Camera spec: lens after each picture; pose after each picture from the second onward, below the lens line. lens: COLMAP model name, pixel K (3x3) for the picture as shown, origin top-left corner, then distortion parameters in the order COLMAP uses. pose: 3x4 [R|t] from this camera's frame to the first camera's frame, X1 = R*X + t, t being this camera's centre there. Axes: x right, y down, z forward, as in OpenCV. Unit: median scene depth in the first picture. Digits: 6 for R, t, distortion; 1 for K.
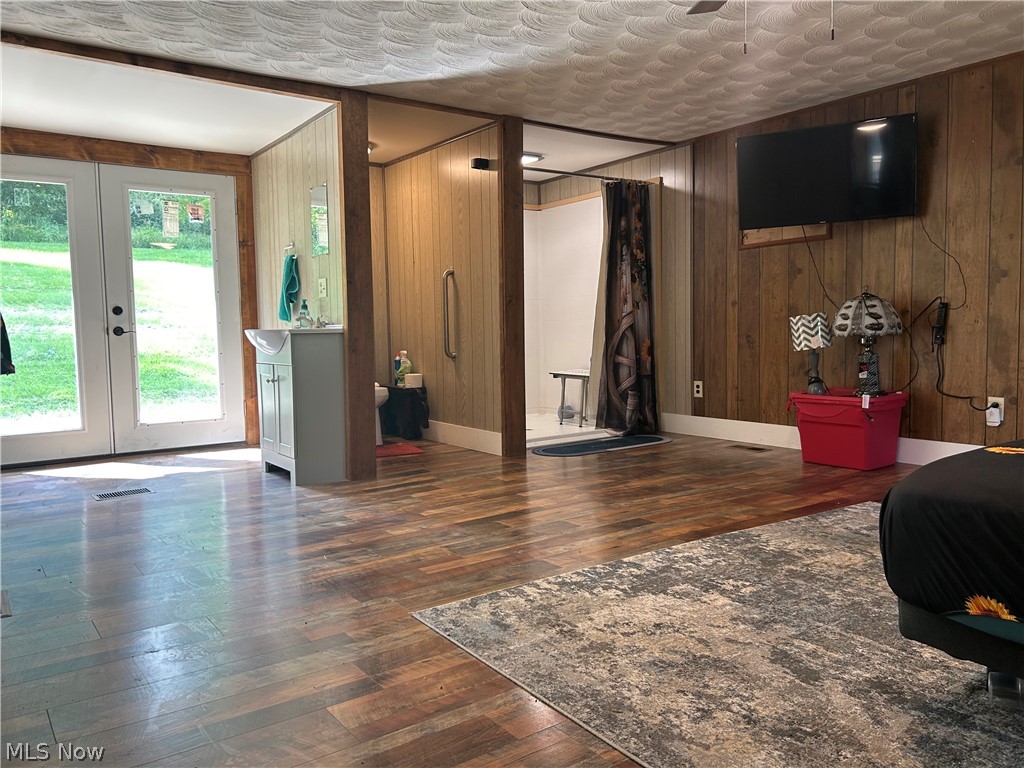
lens RADIAL K [[771.7, 0, 503.6], [0, 771.7, 381.0], [0, 0, 1]] dist [0.063530, -0.070798]
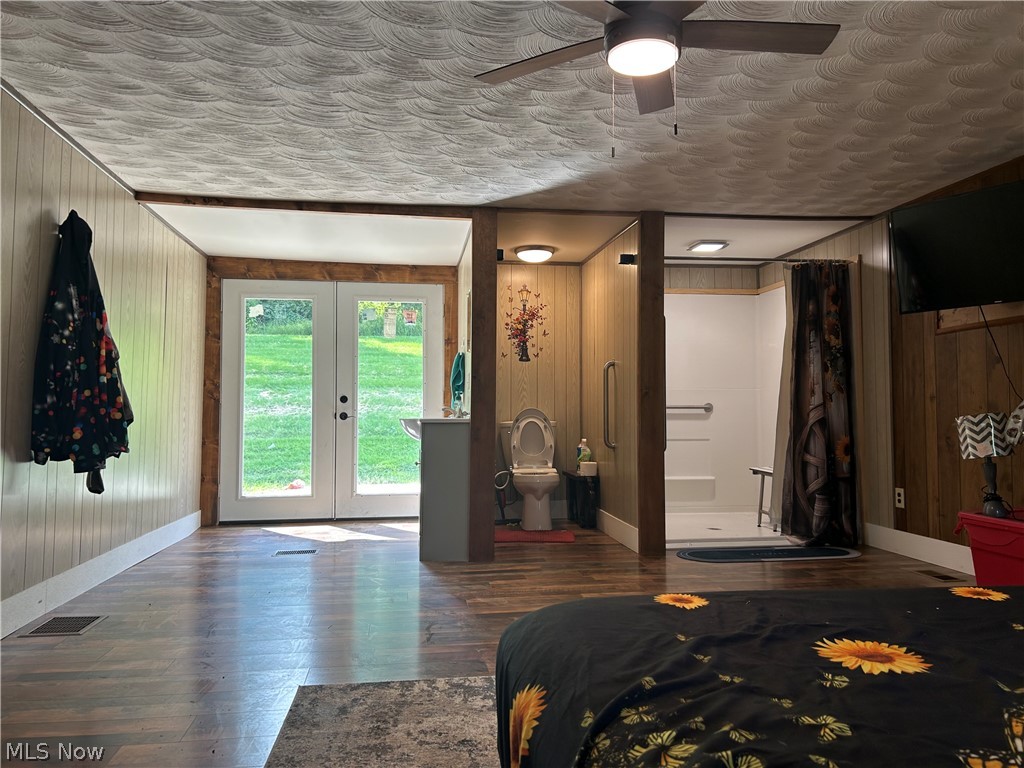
lens RADIAL K [[771.7, 0, 512.3], [0, 771.7, 384.7], [0, 0, 1]] dist [0.063530, -0.070798]
pose [[0.888150, 0.001940, -0.459550, 0.295429], [-0.047024, 0.995126, -0.086681, -0.020680], [0.457142, 0.098596, 0.883912, 0.050597]]
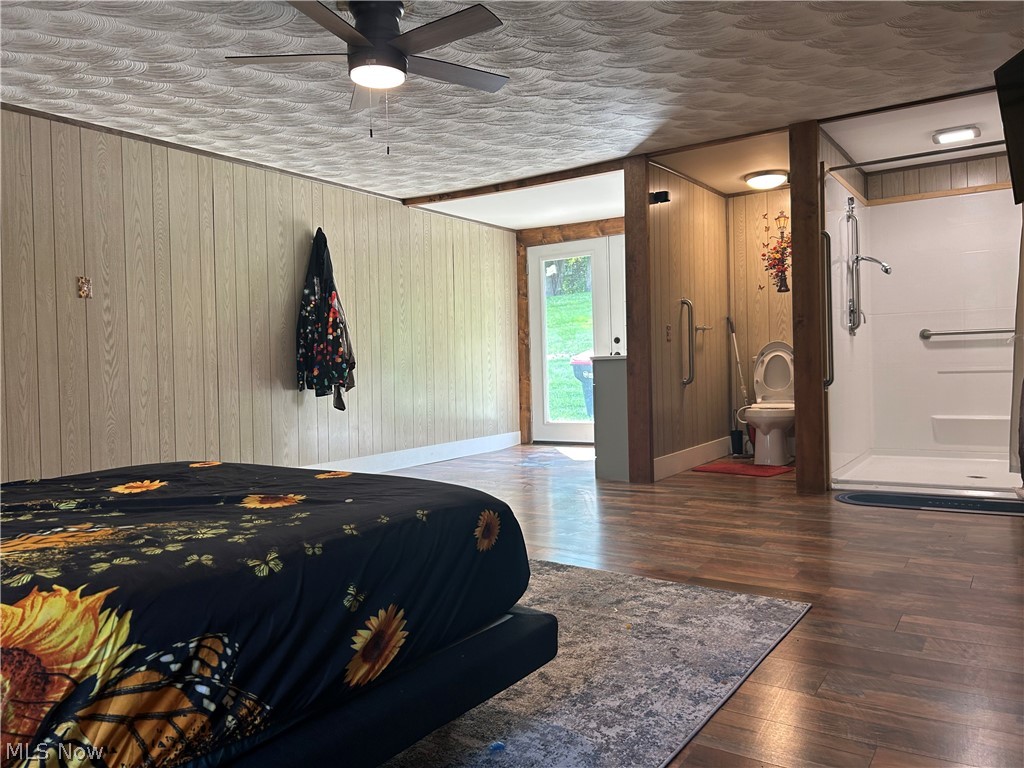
lens RADIAL K [[771.7, 0, 512.7], [0, 771.7, 379.5], [0, 0, 1]] dist [0.063530, -0.070798]
pose [[0.355984, 0.028918, -0.934044, 0.720830], [-0.037752, 0.999150, 0.016546, -0.036559], [0.933729, 0.029372, 0.356774, 0.344023]]
